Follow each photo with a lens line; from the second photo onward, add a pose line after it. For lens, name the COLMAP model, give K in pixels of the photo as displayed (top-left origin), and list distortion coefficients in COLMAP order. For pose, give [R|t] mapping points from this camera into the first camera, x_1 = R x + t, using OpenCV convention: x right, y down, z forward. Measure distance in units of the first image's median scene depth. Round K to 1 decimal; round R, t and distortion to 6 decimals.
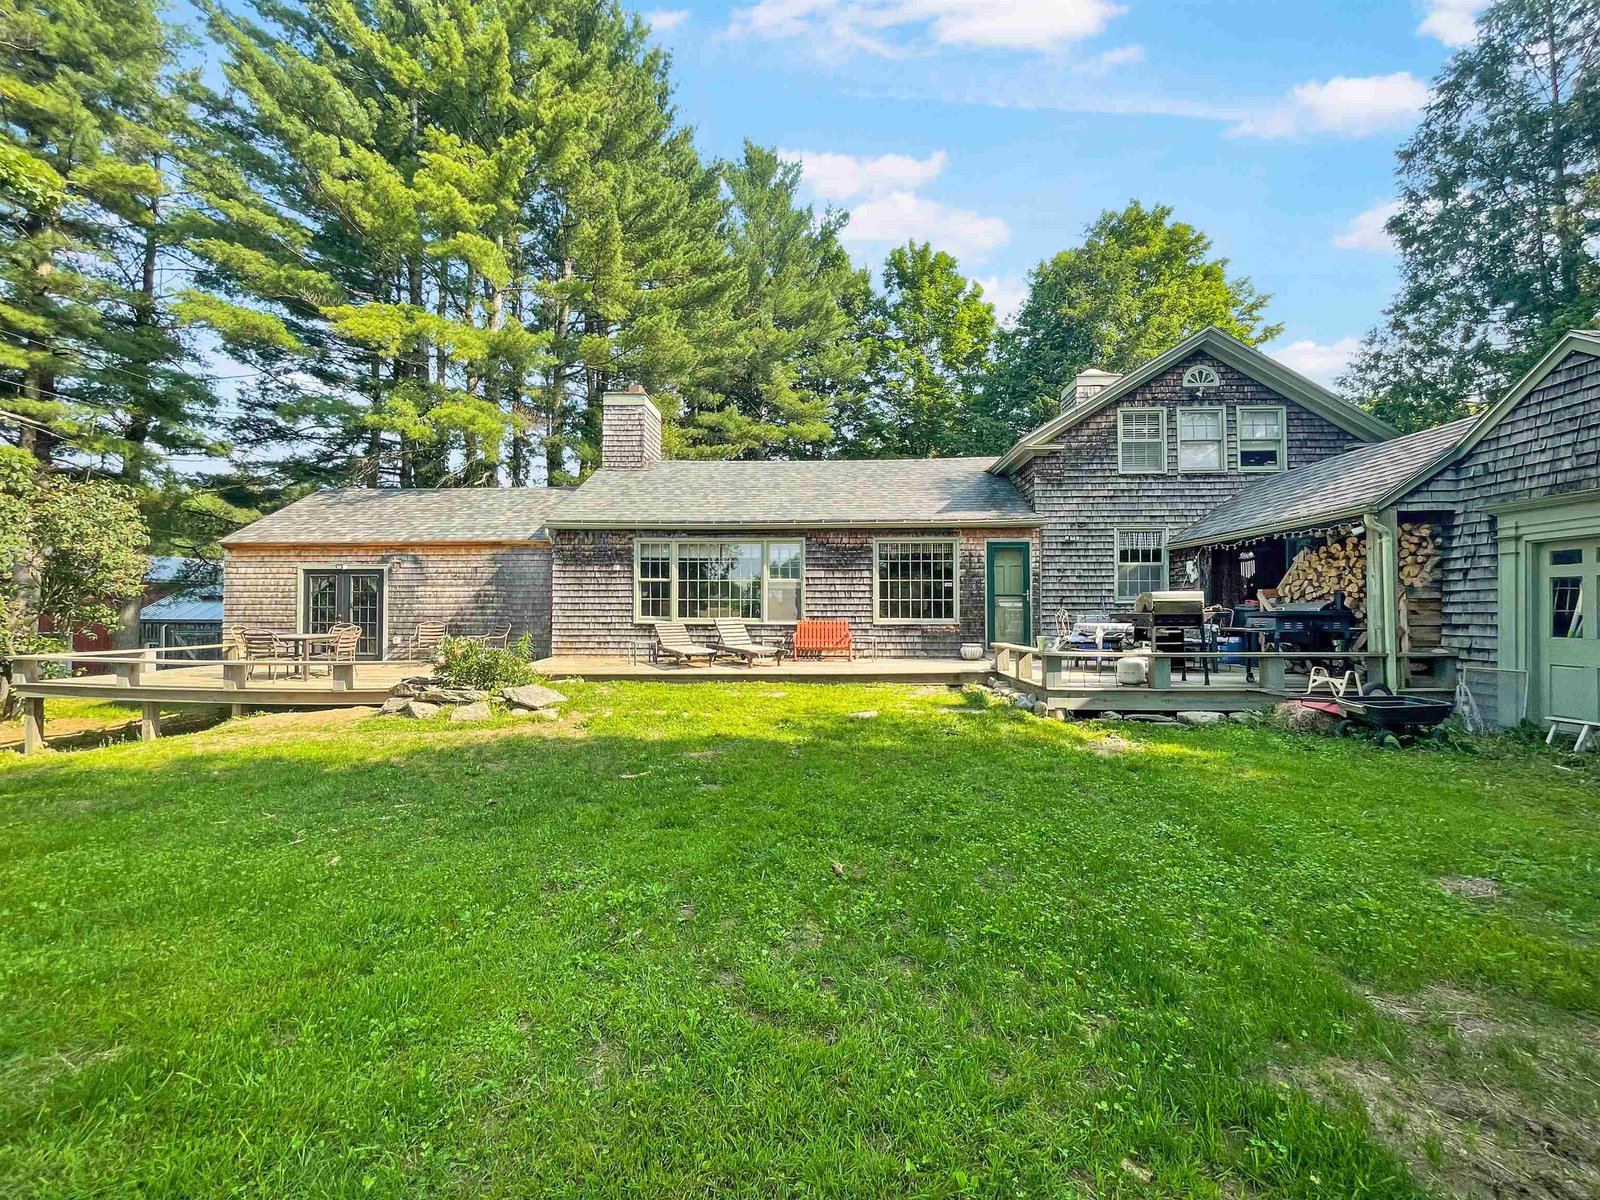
lens RADIAL K [[665.3, 0, 799.6], [0, 665.3, 602.7], [0, 0, 1]] dist [0.000352, 0.000458]
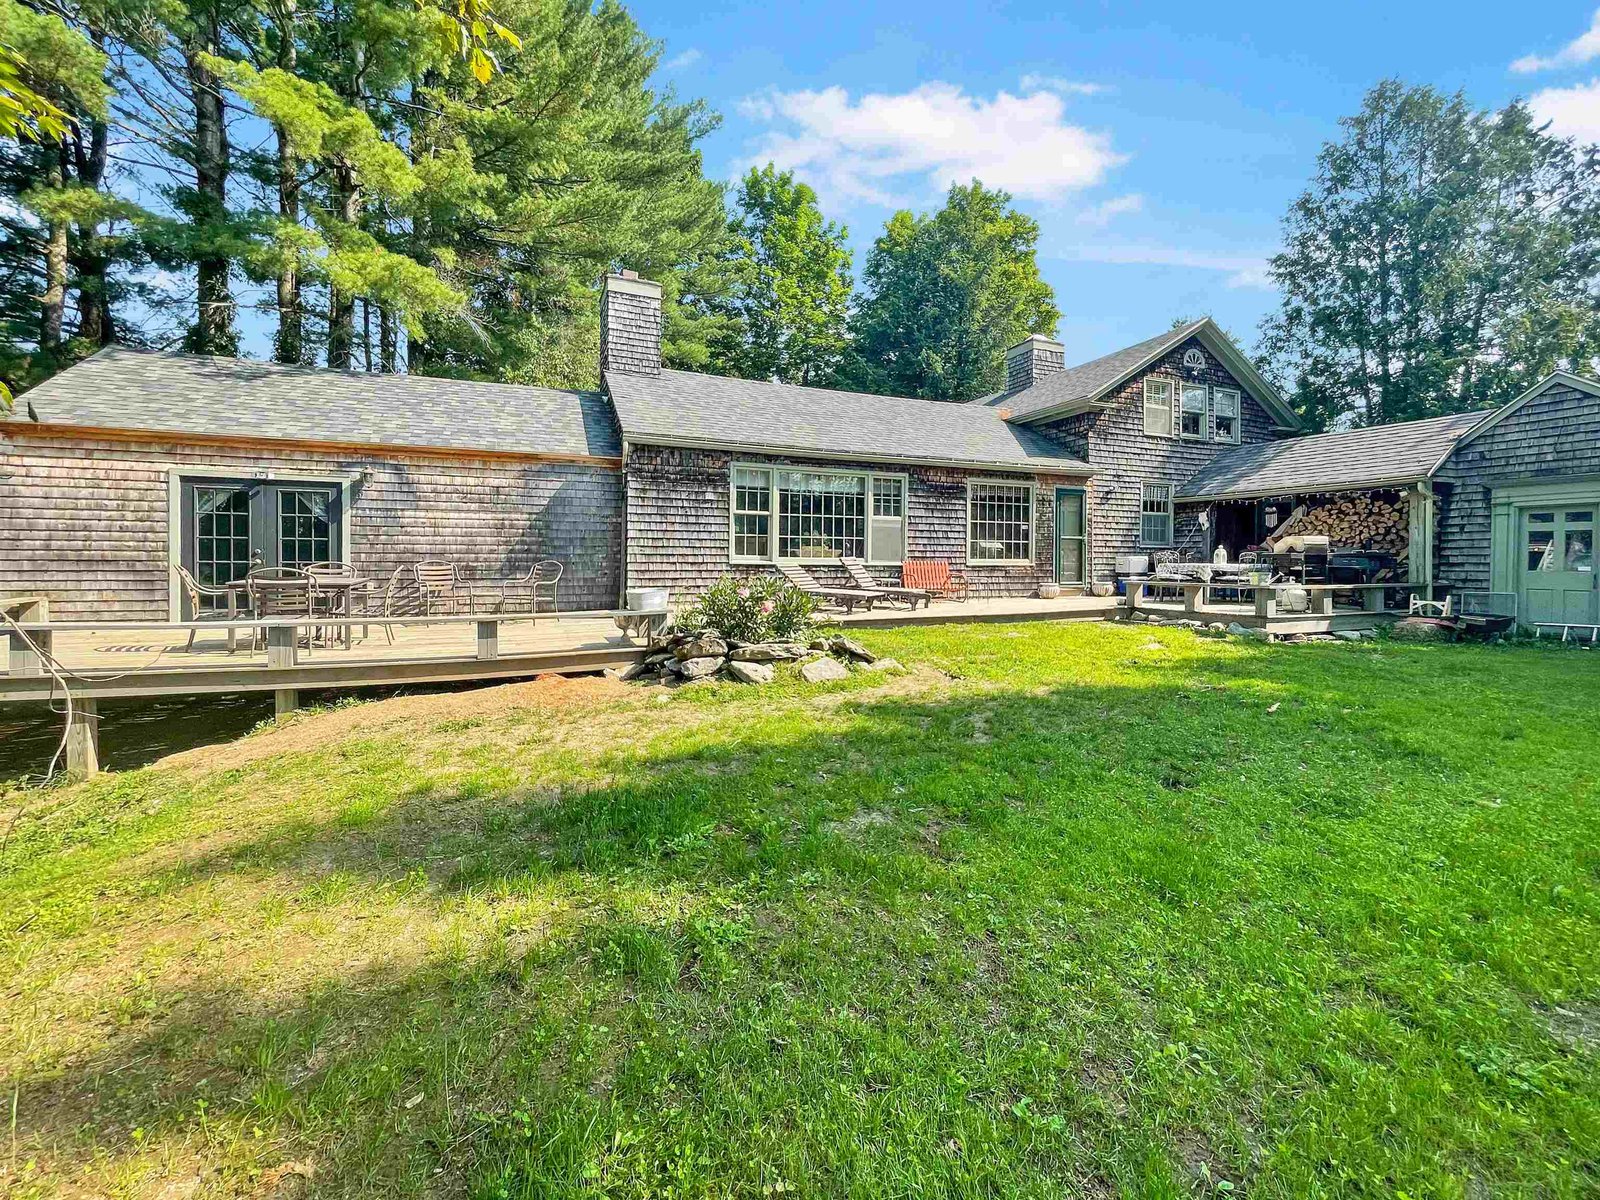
lens RADIAL K [[665.3, 0, 864.2], [0, 665.3, 591.3], [0, 0, 1]] dist [0.000352, 0.000458]
pose [[0.894792, -0.017534, 0.446139, -0.478080], [-0.012178, 0.997898, 0.063645, 0.010570], [-0.446317, -0.062383, 0.892698, 0.165032]]
